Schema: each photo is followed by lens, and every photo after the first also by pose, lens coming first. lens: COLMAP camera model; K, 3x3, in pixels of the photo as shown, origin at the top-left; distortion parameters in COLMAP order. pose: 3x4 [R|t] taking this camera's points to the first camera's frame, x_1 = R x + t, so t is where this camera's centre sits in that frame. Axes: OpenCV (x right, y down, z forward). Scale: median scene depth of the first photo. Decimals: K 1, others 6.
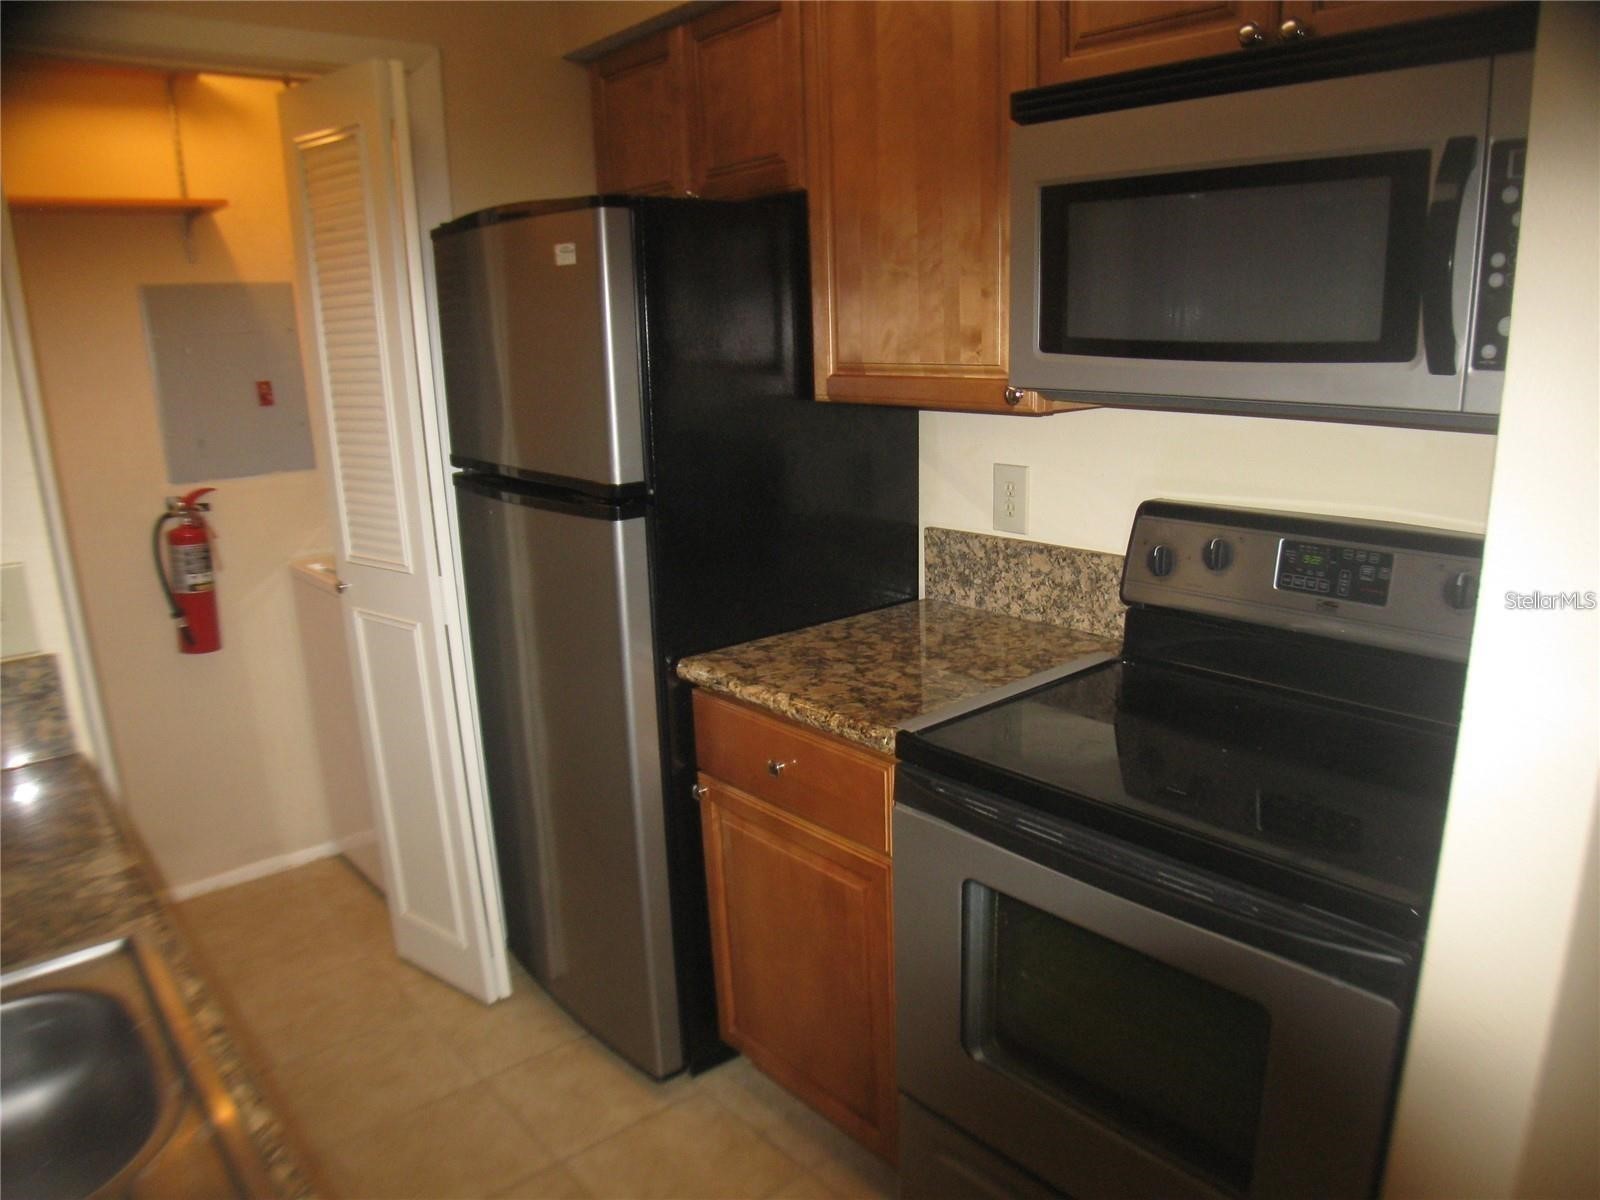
lens RADIAL K [[1131.0, 0, 815.2], [0, 1131.0, 596.0], [0, 0, 1]] dist [-0.118081, 0.033744]
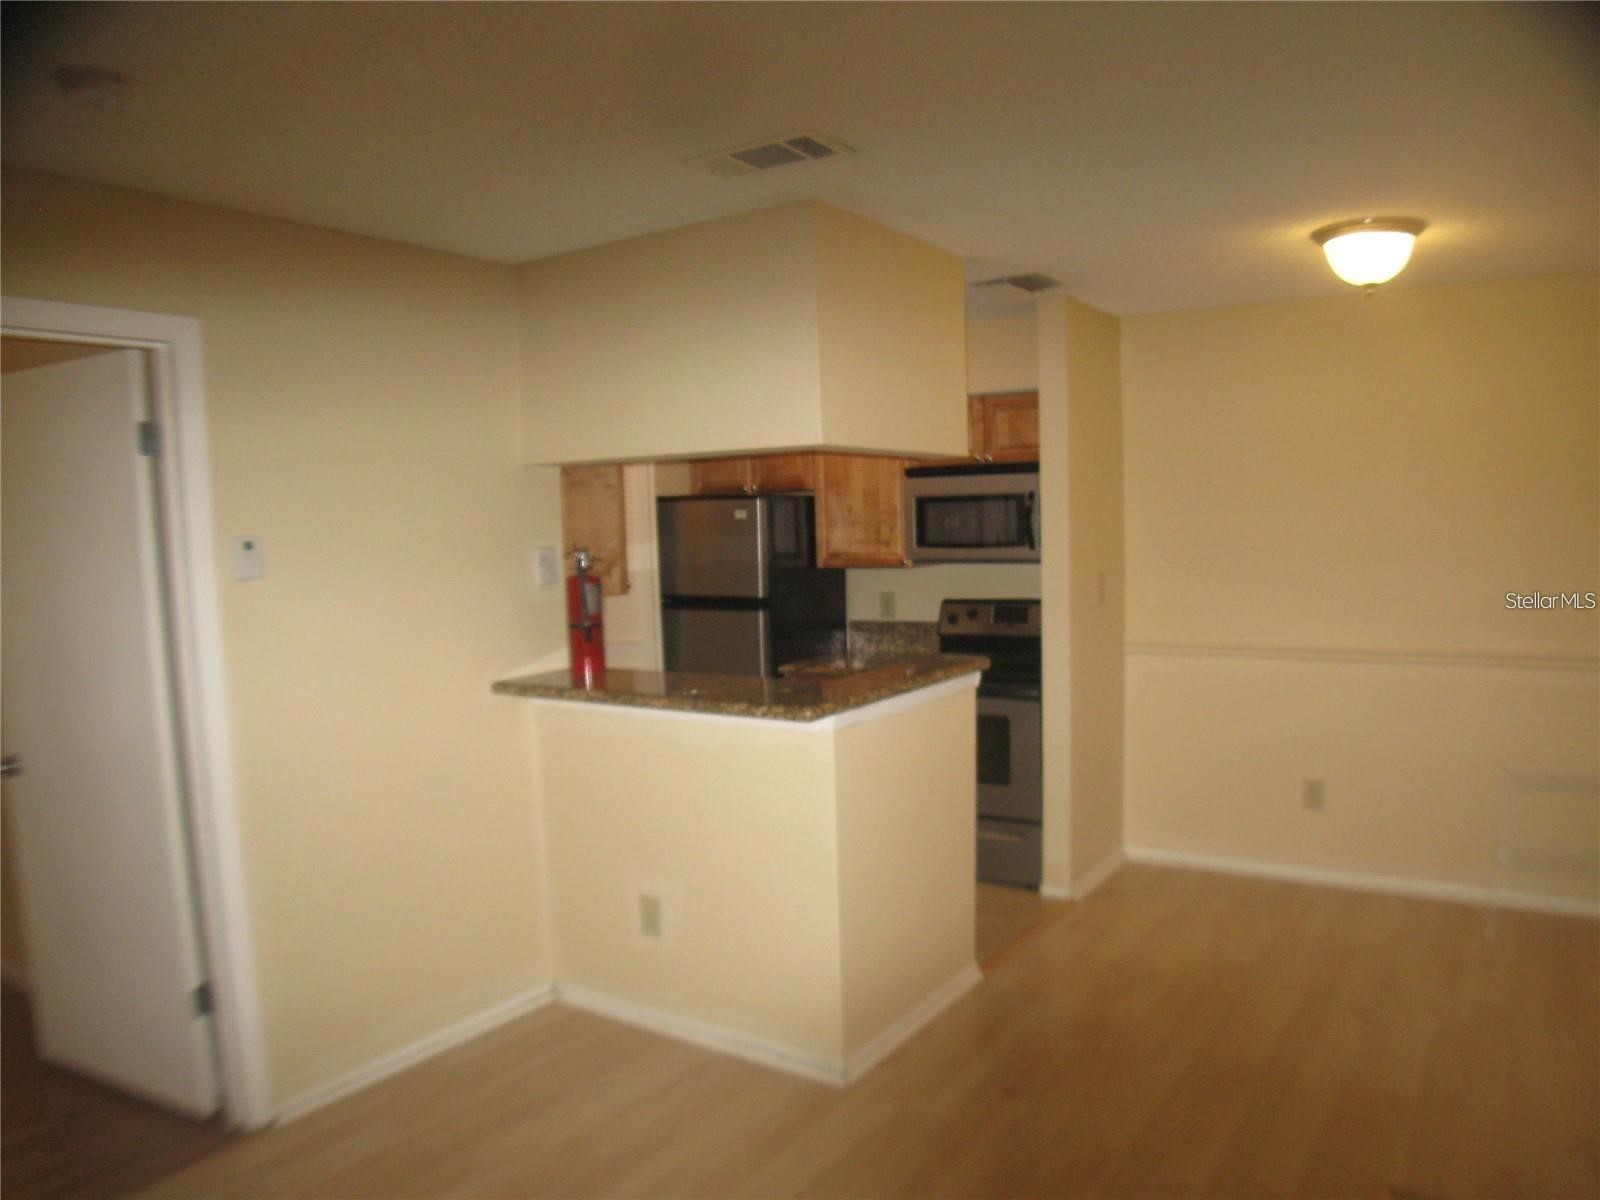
lens RADIAL K [[1131.0, 0, 808.9], [0, 1131.0, 603.7], [0, 0, 1]] dist [-0.118081, 0.033744]
pose [[0.964856, -0.020548, 0.261973, -0.735148], [0.065918, 0.983988, -0.165599, 0.353819], [-0.254376, 0.177048, 0.950761, -1.525200]]
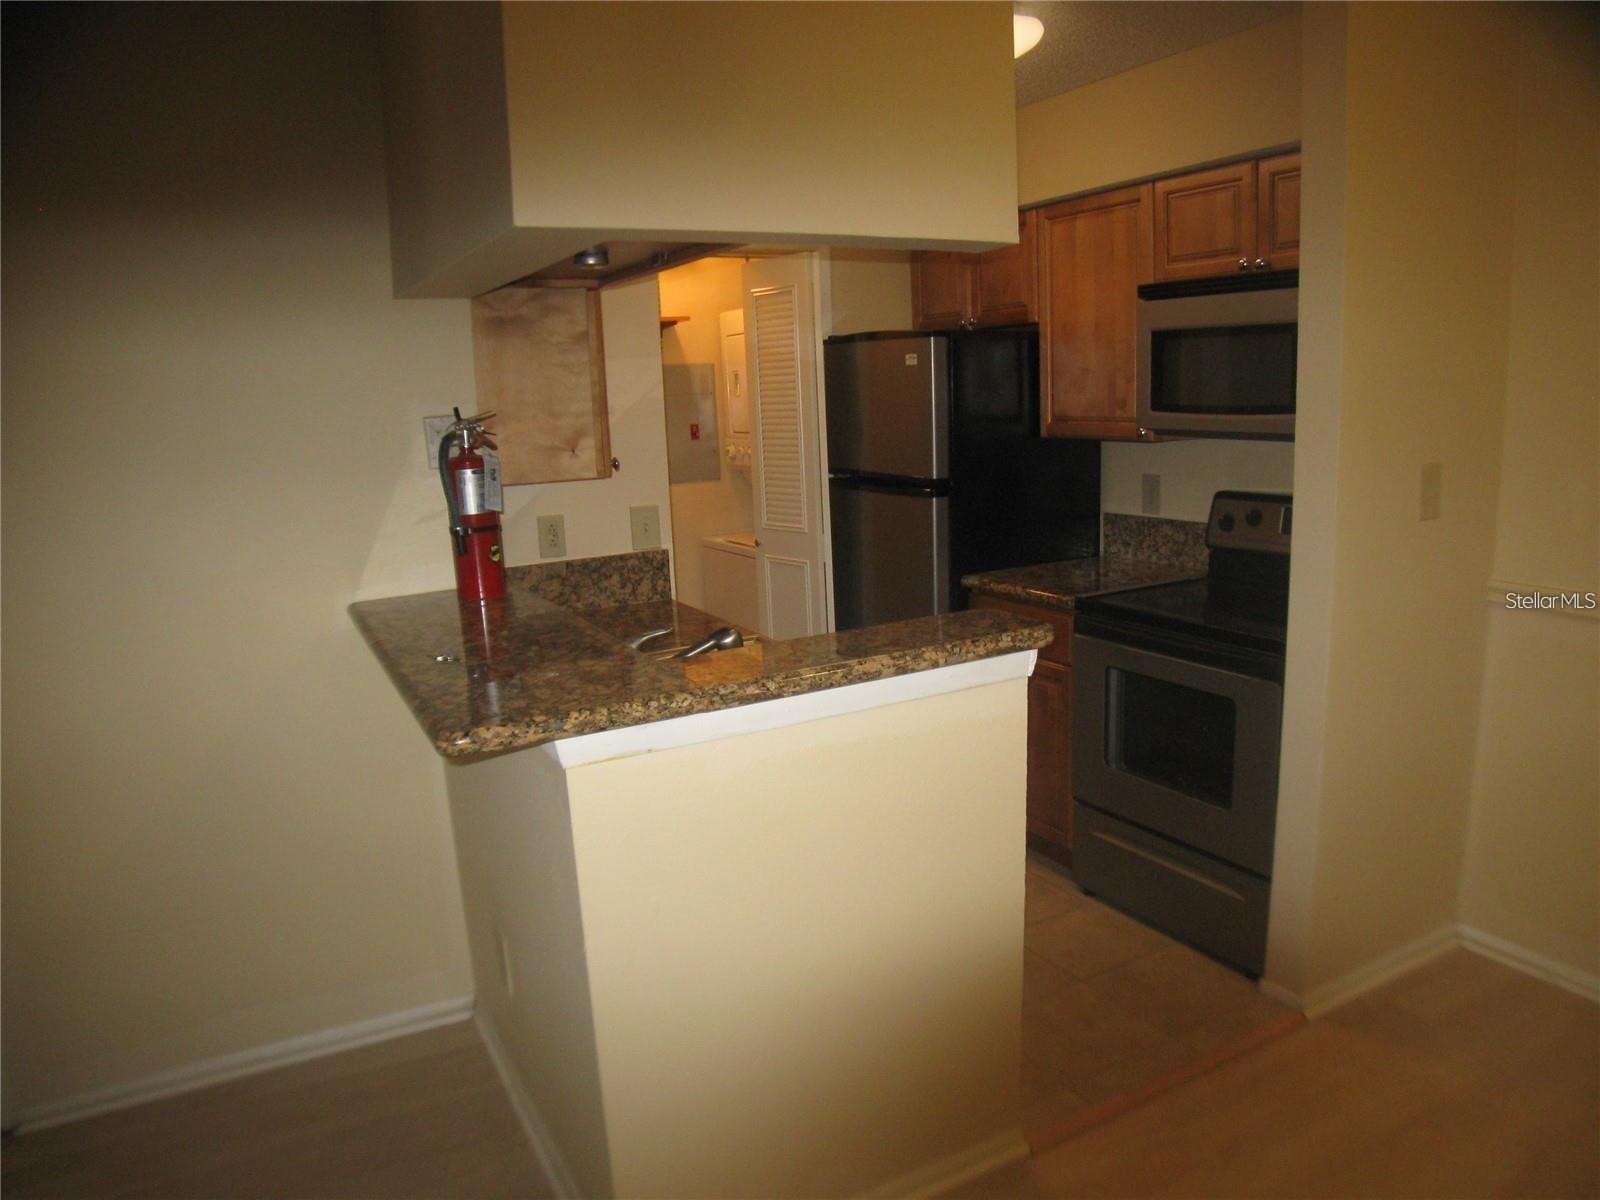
lens RADIAL K [[1131.0, 0, 827.4], [0, 1131.0, 609.7], [0, 0, 1]] dist [-0.118081, 0.033744]
pose [[0.981767, 0.029704, -0.187753, 0.011407], [-0.036507, 0.998792, -0.032879, 0.181908], [0.186549, 0.039133, 0.981666, -0.855455]]
